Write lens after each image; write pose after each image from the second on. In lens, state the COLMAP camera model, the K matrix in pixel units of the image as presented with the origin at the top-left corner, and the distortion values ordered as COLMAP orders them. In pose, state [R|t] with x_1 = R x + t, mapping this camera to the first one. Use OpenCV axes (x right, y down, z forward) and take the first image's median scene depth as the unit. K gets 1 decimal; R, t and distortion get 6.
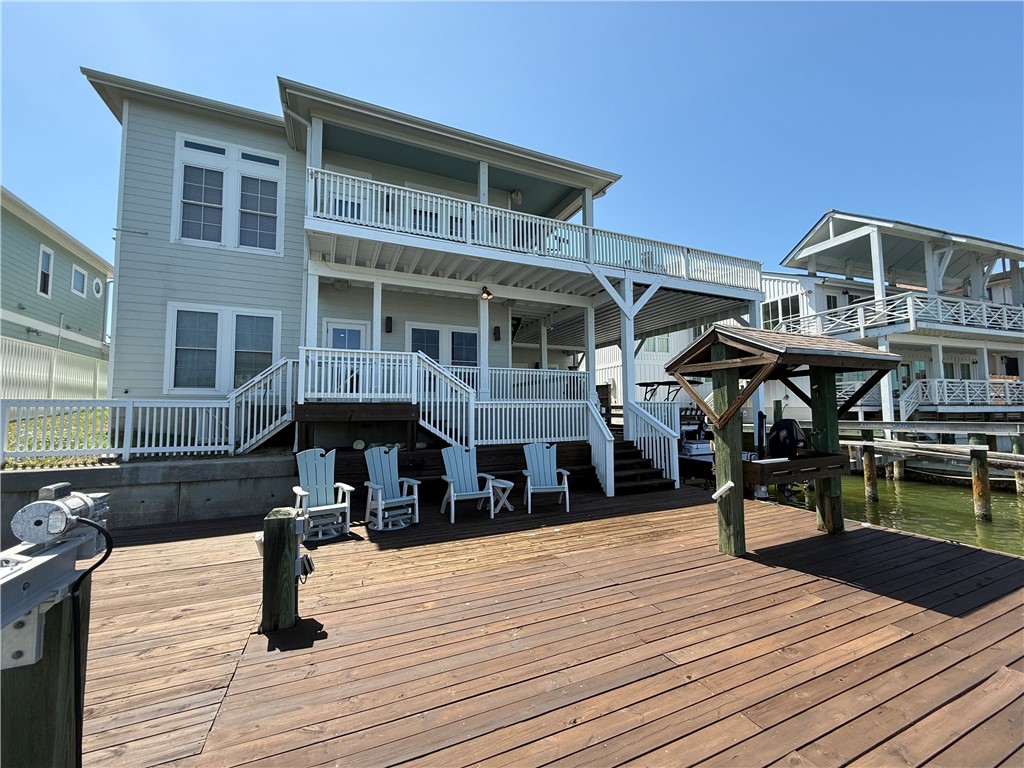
lens RADIAL K [[408.5, 0, 509.2], [0, 408.5, 384.7], [0, 0, 1]] dist [-0.002643, -0.000261]
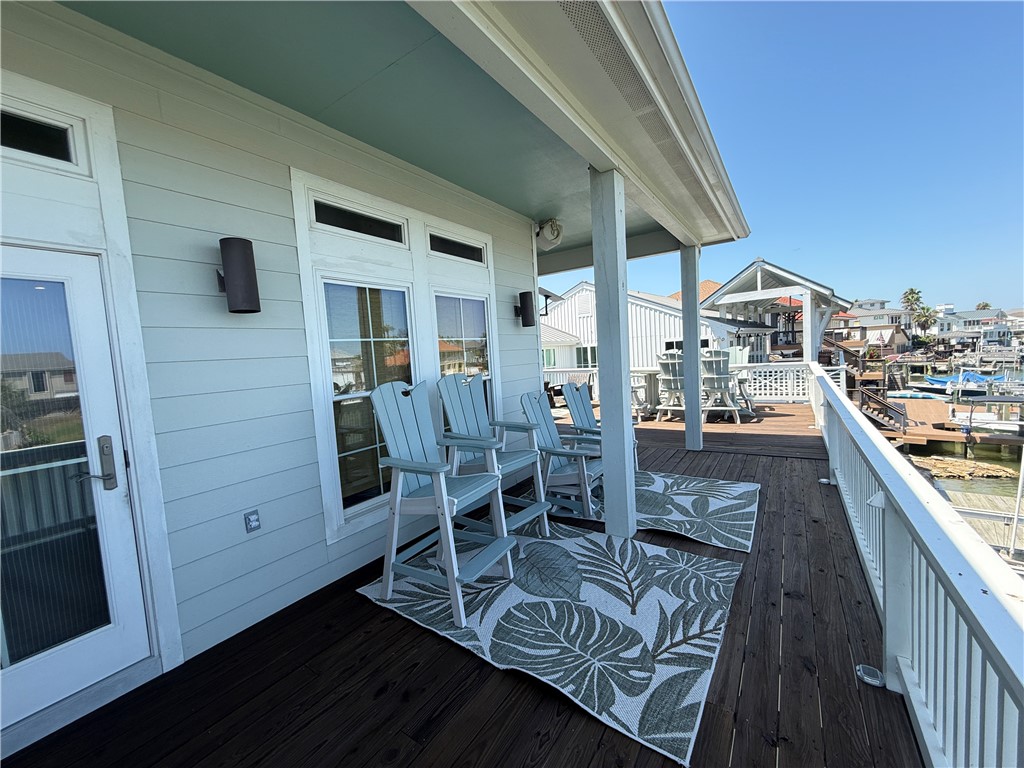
lens RADIAL K [[408.5, 0, 507.9], [0, 408.5, 384.4], [0, 0, 1]] dist [-0.002643, -0.000261]
pose [[0.849110, -0.087280, 0.520956, -0.189767], [0.022728, 0.991378, 0.129050, -0.264399], [-0.527728, -0.097738, 0.843772, 0.469252]]
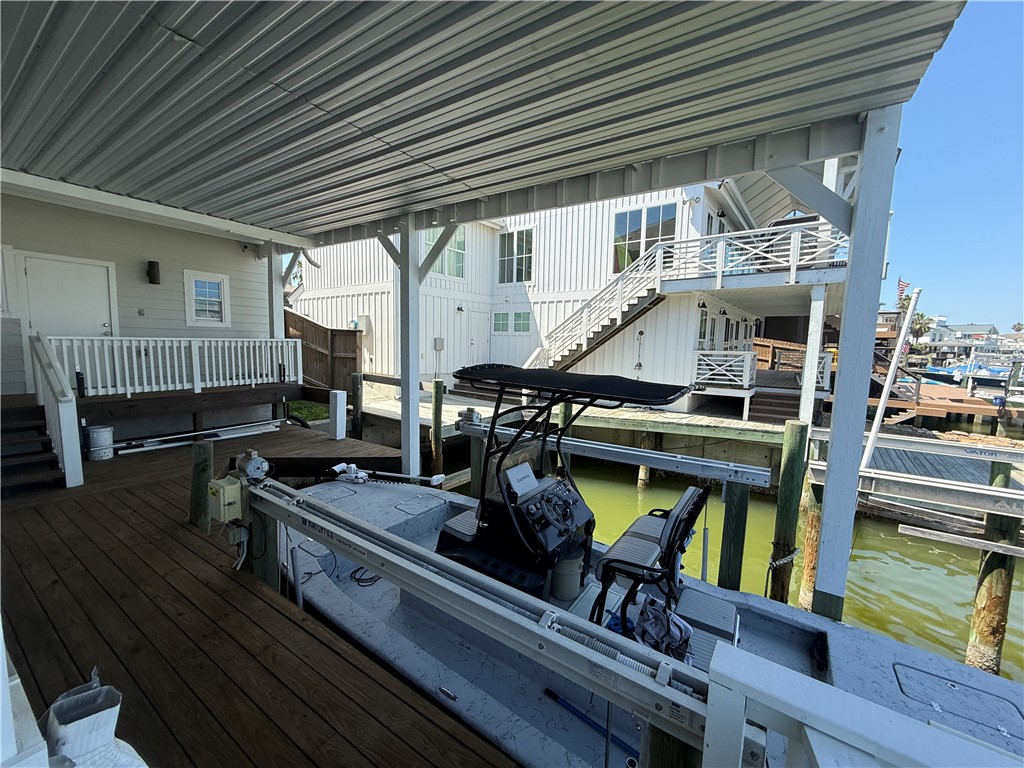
lens RADIAL K [[408.5, 0, 511.6], [0, 408.5, 385.0], [0, 0, 1]] dist [-0.002643, -0.000261]
pose [[0.835784, -0.029259, 0.548278, 0.162284], [-0.066441, 0.985851, 0.153891, -0.029054], [-0.545023, -0.165048, 0.822015, 0.617973]]
